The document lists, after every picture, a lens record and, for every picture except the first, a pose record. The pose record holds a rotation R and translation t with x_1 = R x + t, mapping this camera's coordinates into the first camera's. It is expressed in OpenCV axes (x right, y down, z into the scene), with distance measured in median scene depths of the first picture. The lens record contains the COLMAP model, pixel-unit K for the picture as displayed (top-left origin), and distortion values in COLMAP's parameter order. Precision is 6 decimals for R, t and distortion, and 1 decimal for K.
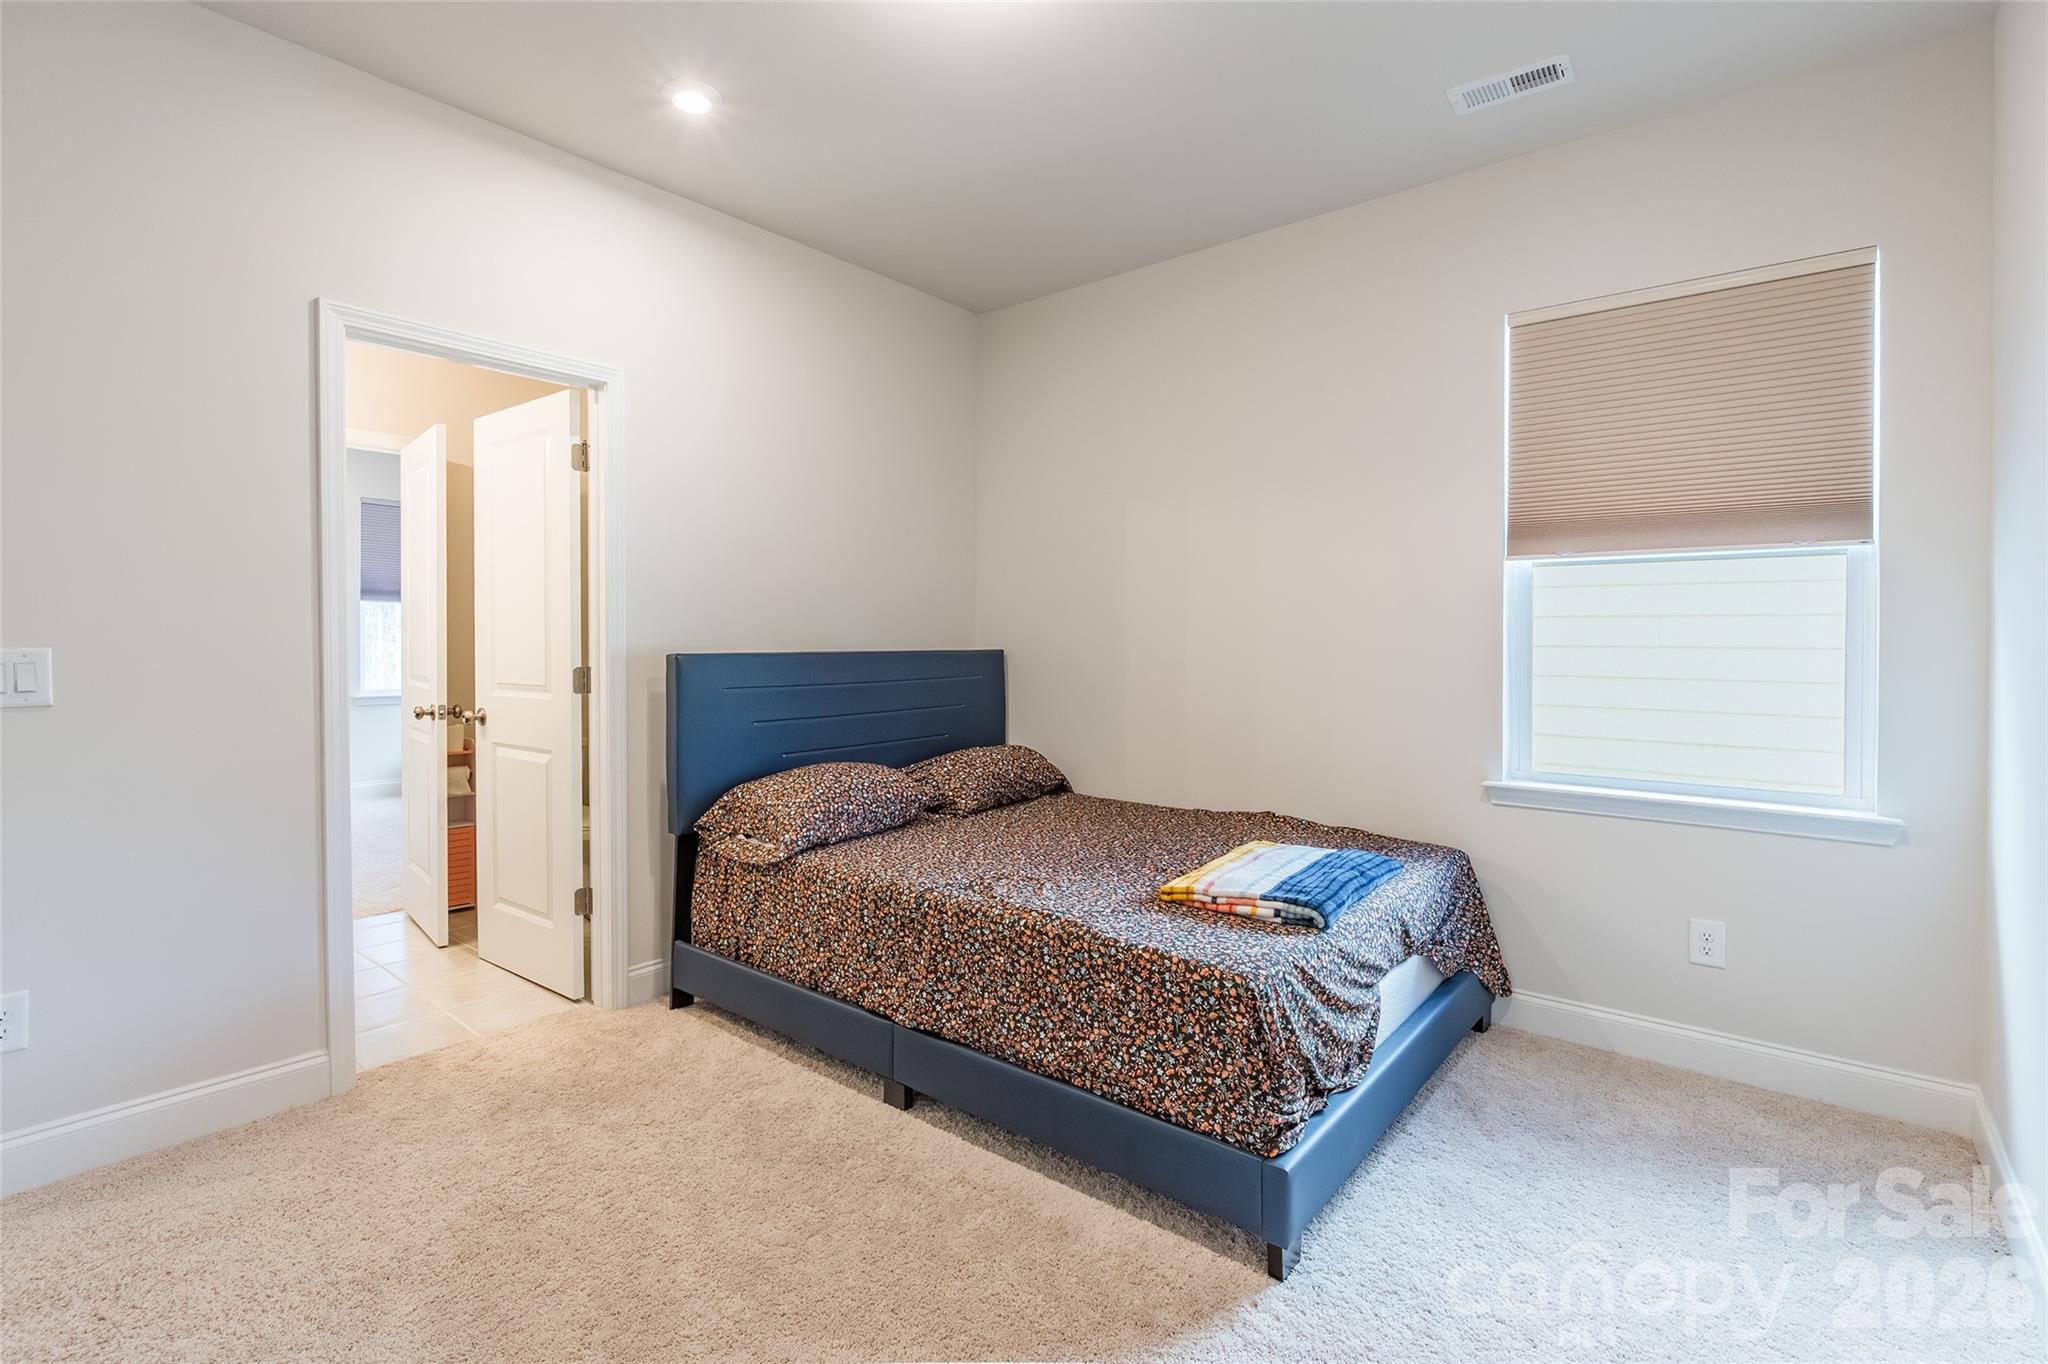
lens RADIAL K [[941.0, 0, 1029.1], [0, 941.0, 639.0], [0, 0, 1]] dist [-0.001096, -0.000195]
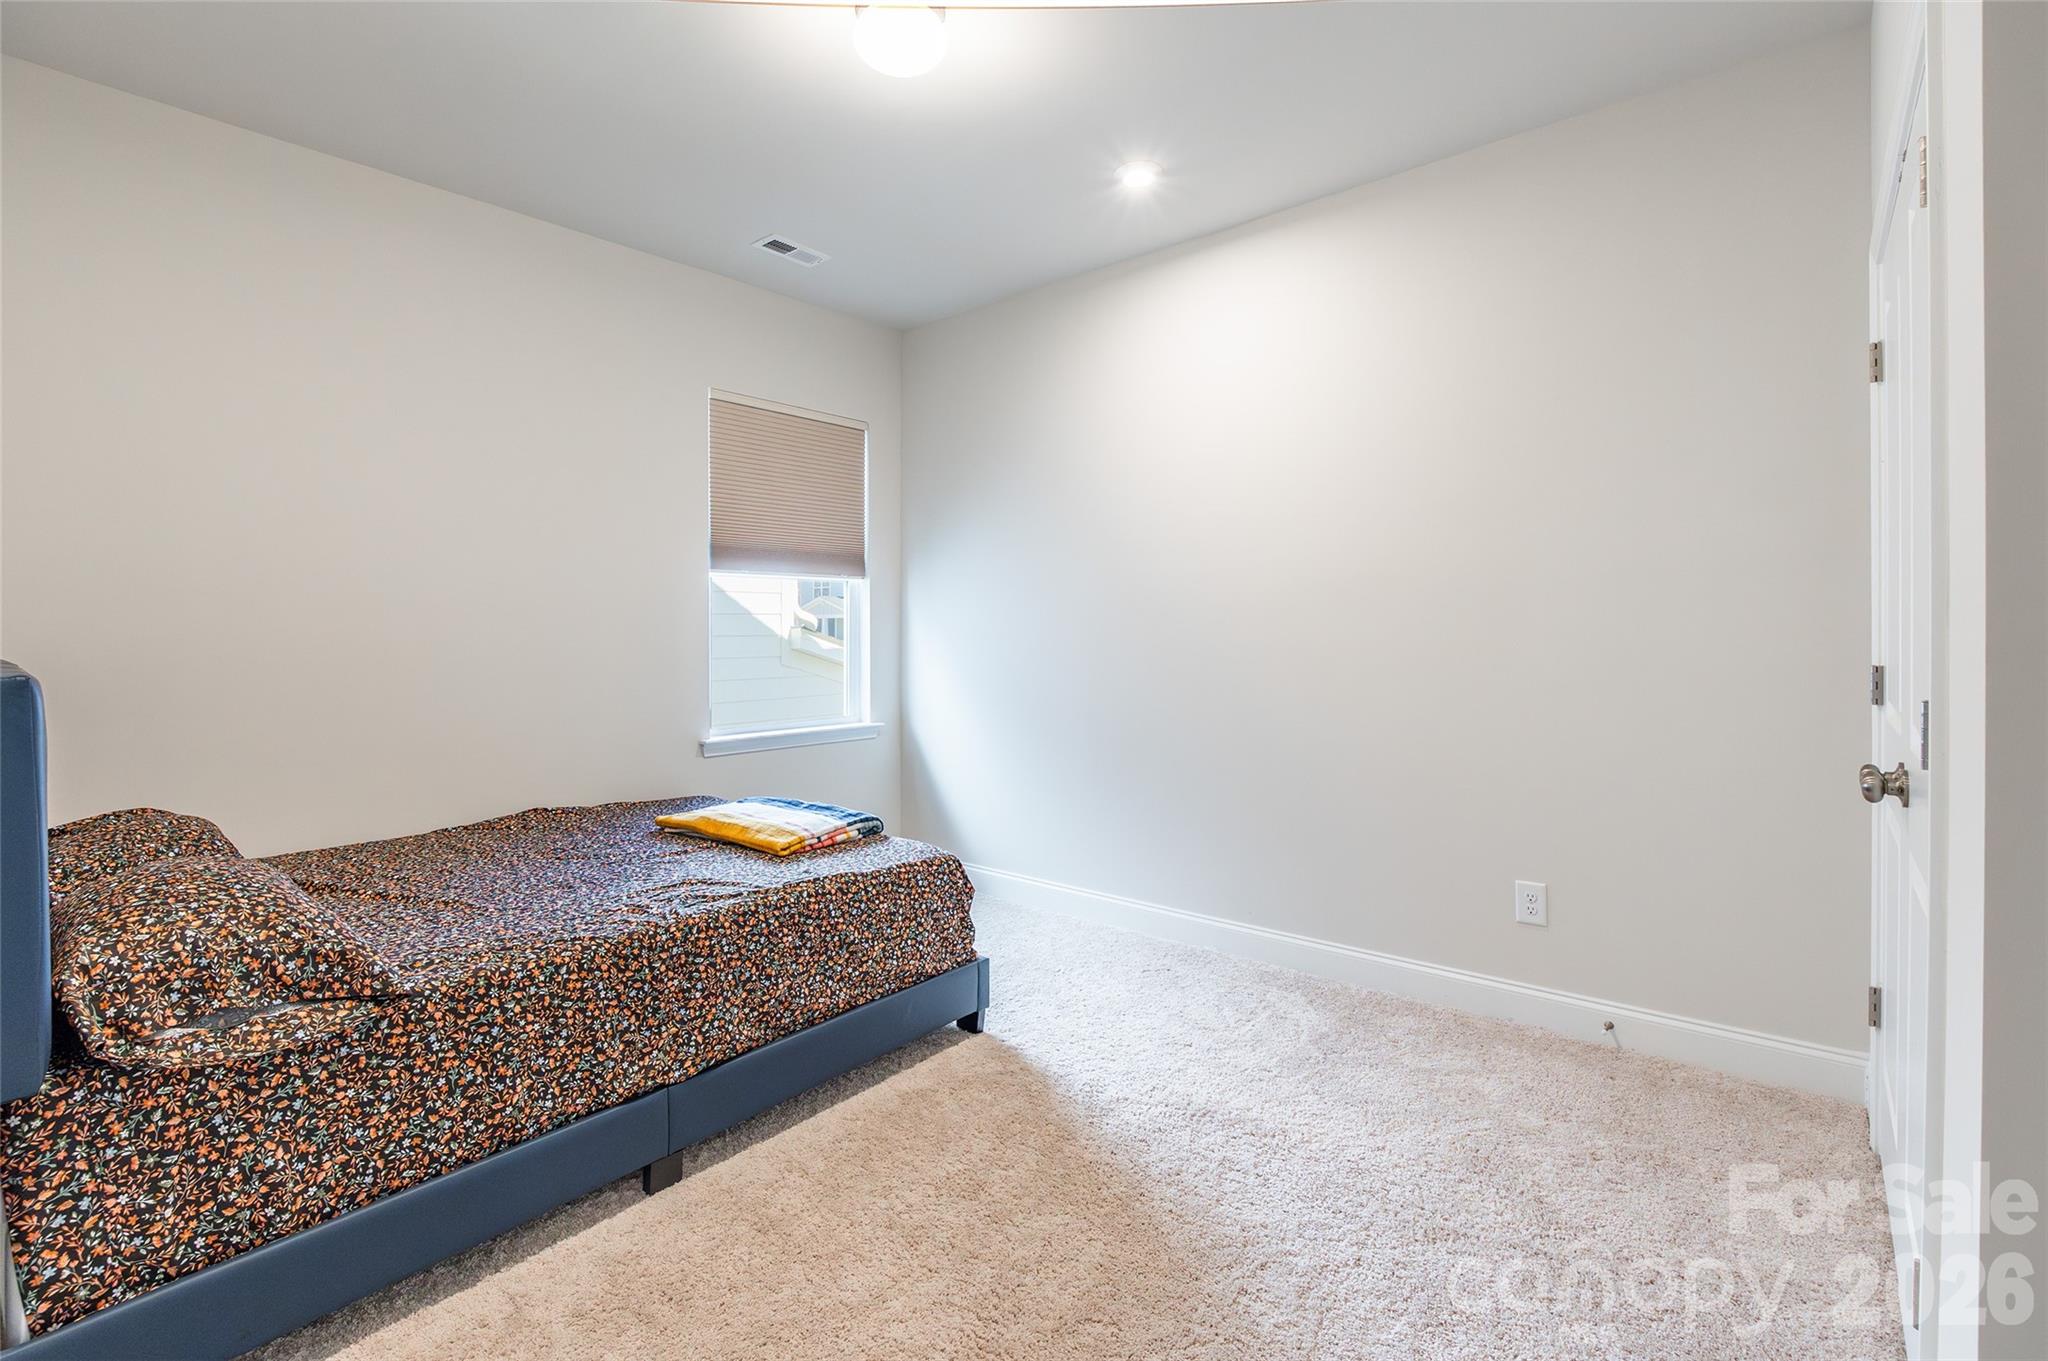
lens RADIAL K [[945.3, 0, 1023.6], [0, 945.3, 602.4], [0, 0, 1]] dist [-0.000469, 0.000006]
pose [[0.009327, 0.026442, 0.999607, -0.993134], [0.004282, 0.999640, -0.026483, -0.004136], [-0.999947, 0.004527, 0.009210, 0.664130]]
